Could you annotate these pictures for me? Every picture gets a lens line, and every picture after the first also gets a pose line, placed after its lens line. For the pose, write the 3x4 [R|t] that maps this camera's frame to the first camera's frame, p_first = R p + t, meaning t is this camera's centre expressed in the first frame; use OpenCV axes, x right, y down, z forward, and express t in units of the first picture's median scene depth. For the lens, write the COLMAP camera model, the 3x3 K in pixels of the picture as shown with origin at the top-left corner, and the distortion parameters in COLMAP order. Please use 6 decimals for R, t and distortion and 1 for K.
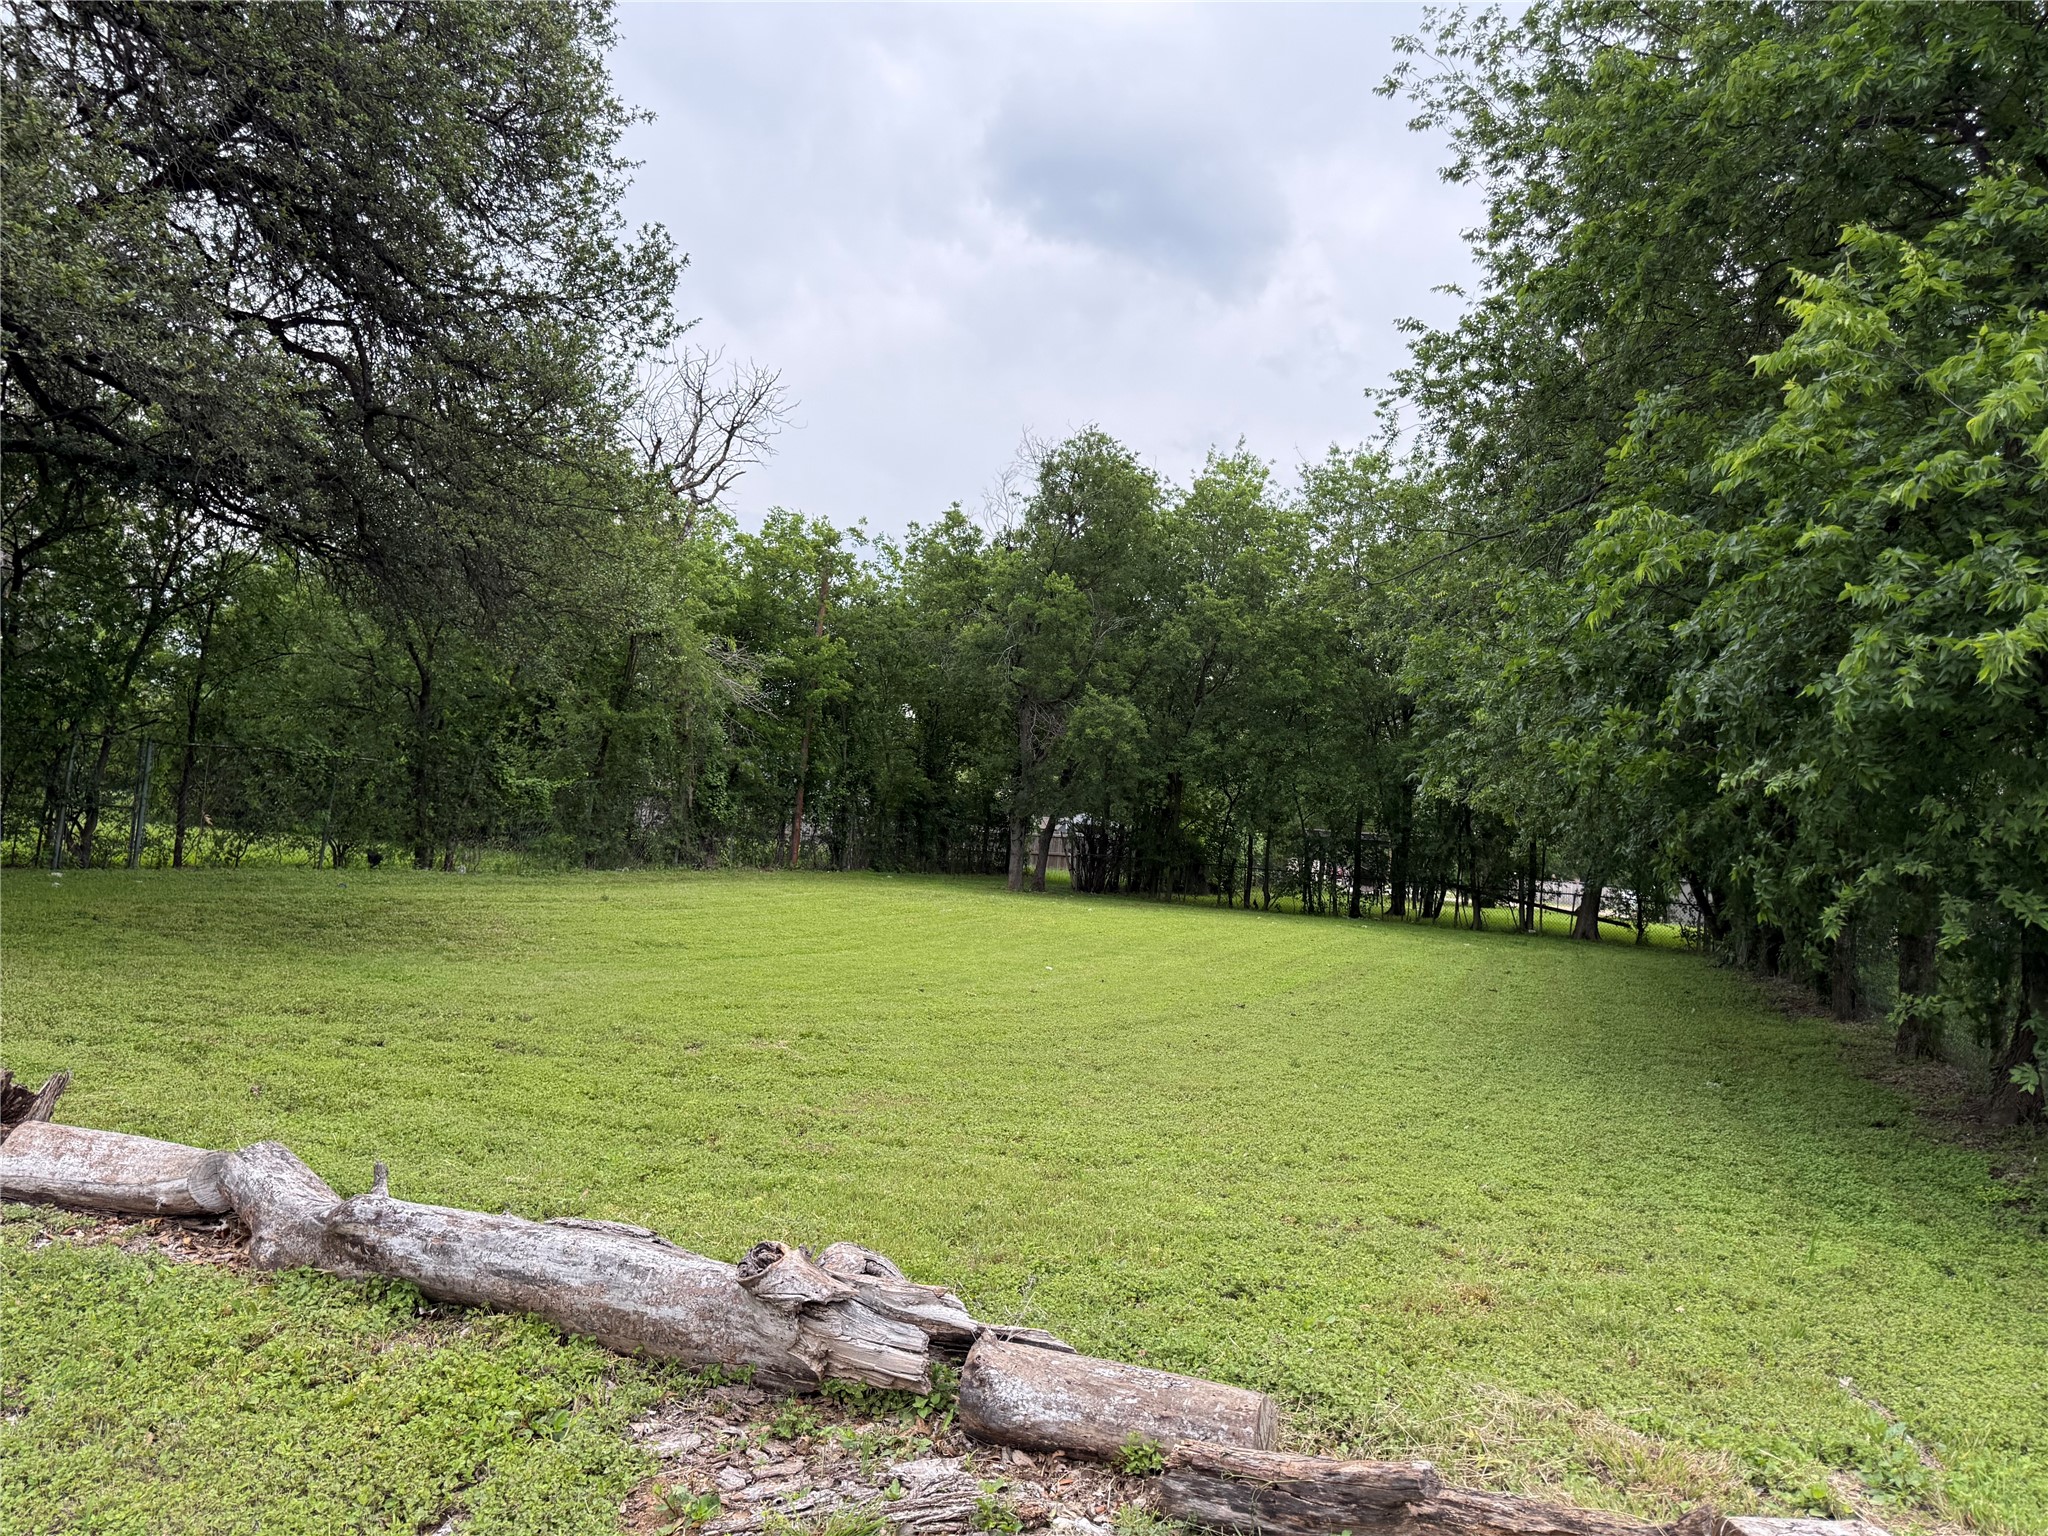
lens RADIAL K [[1425.2, 0, 1020.3], [0, 1425.2, 725.6], [0, 0, 1]] dist [0.168061, -0.001214]
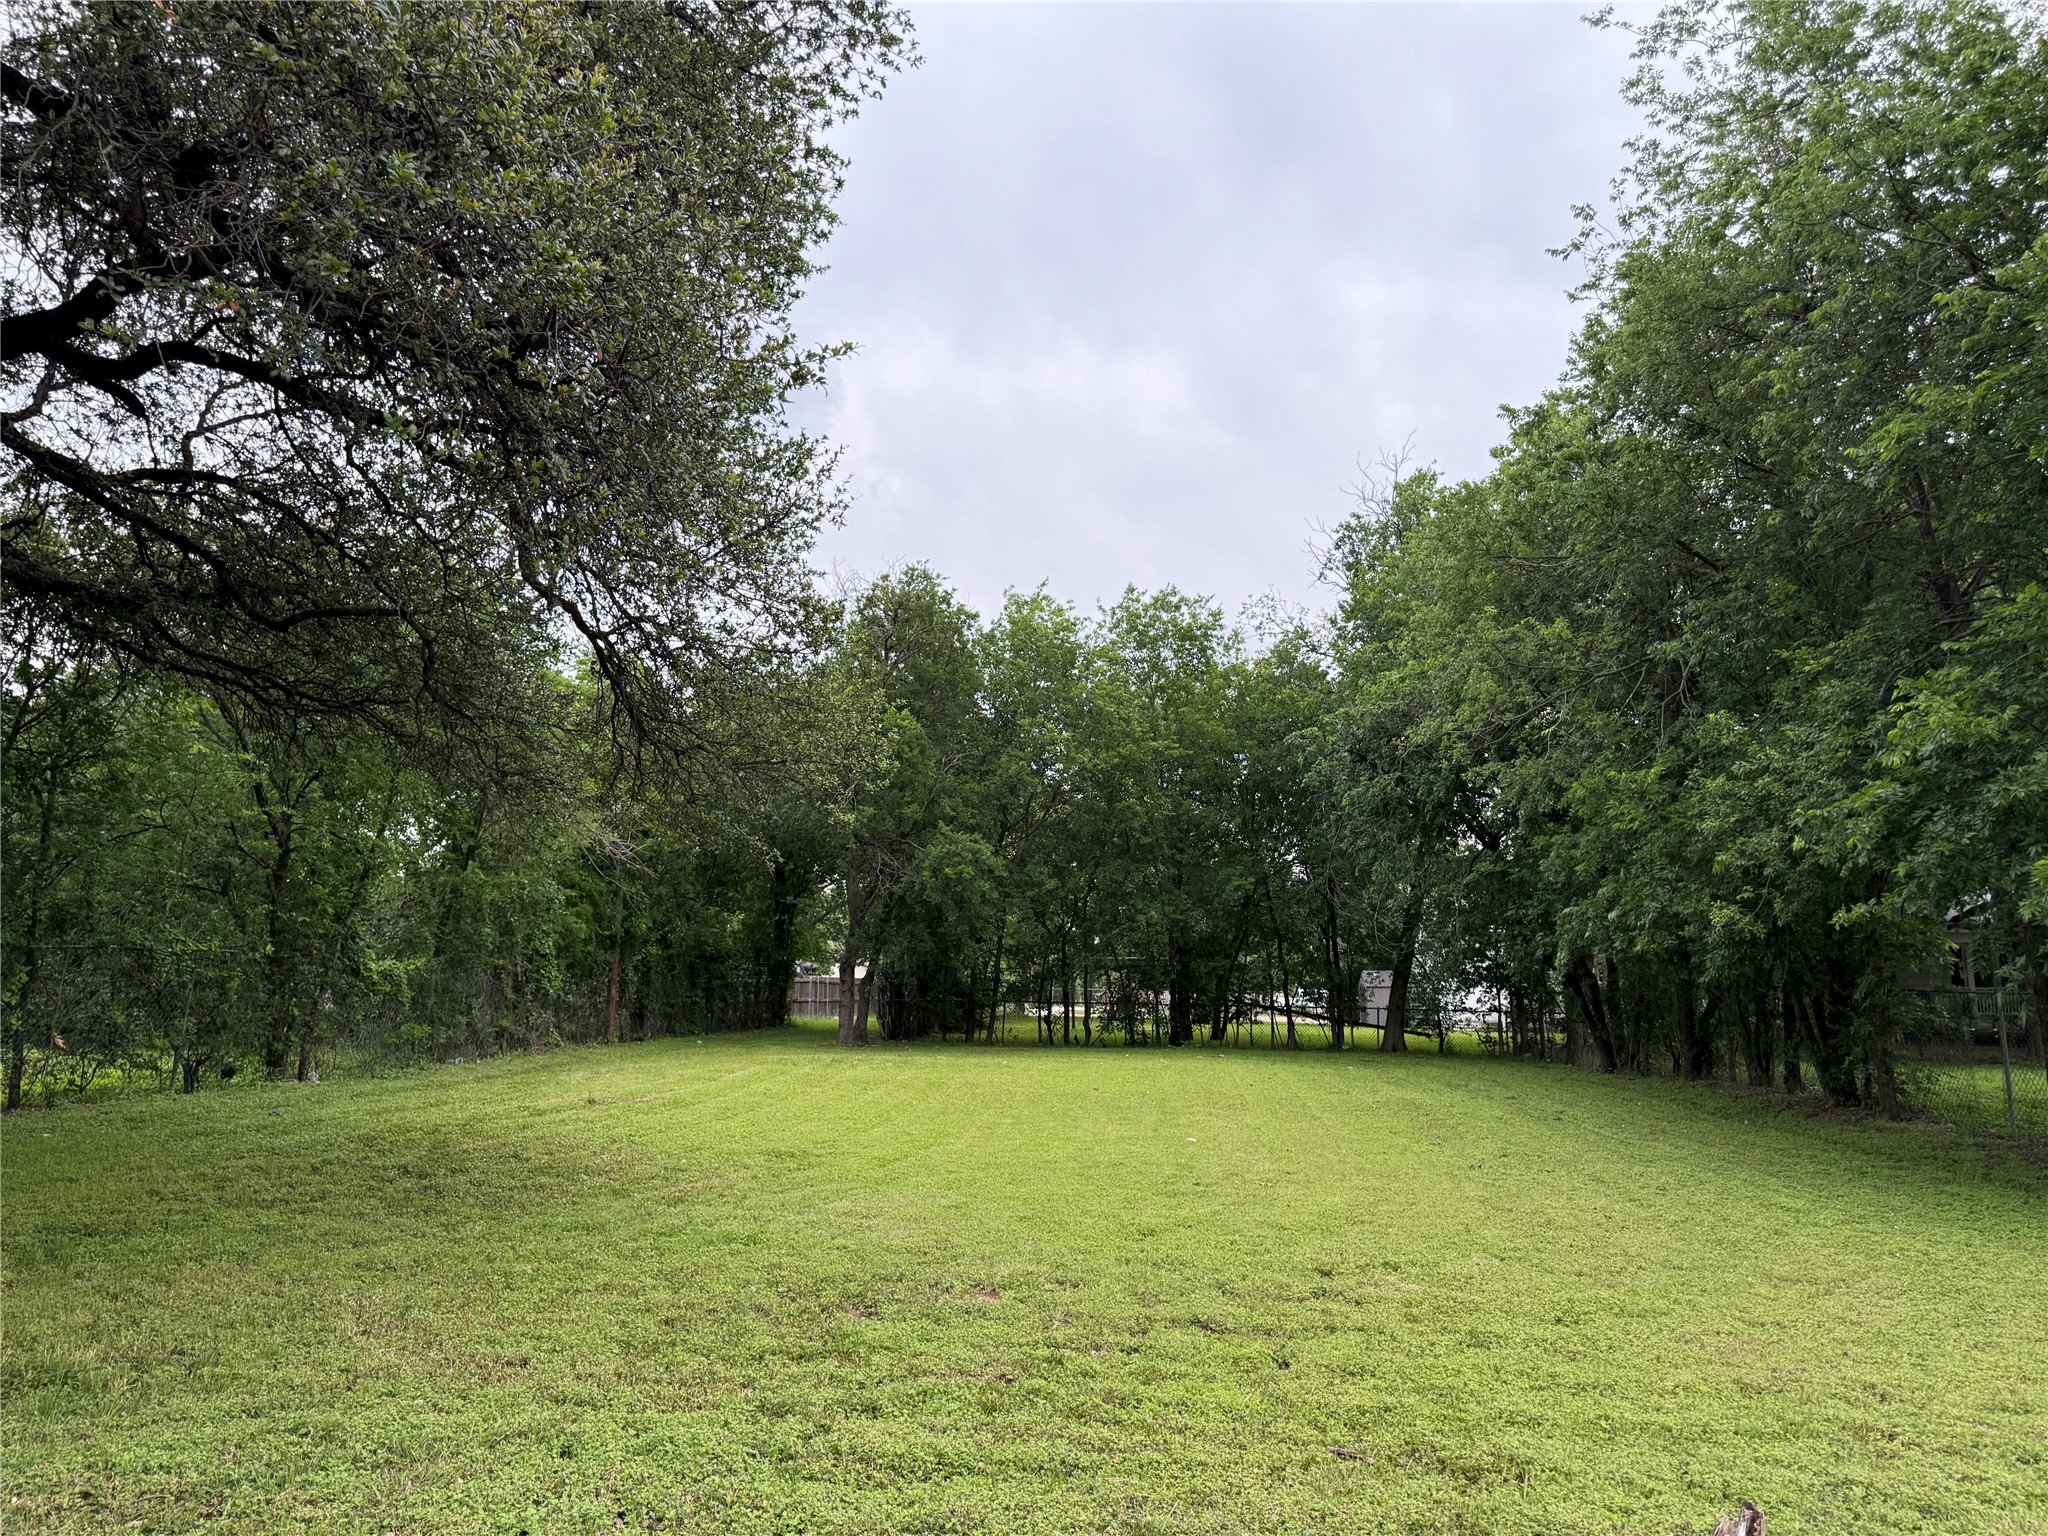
lens RADIAL K [[1425.2, 0, 1020.3], [0, 1425.2, 725.6], [0, 0, 1]] dist [0.168061, -0.001214]
pose [[0.965633, -0.015780, 0.259430, -0.147649], [0.039636, 0.995421, -0.086984, -0.007402], [-0.256869, 0.094277, 0.961837, 0.045772]]
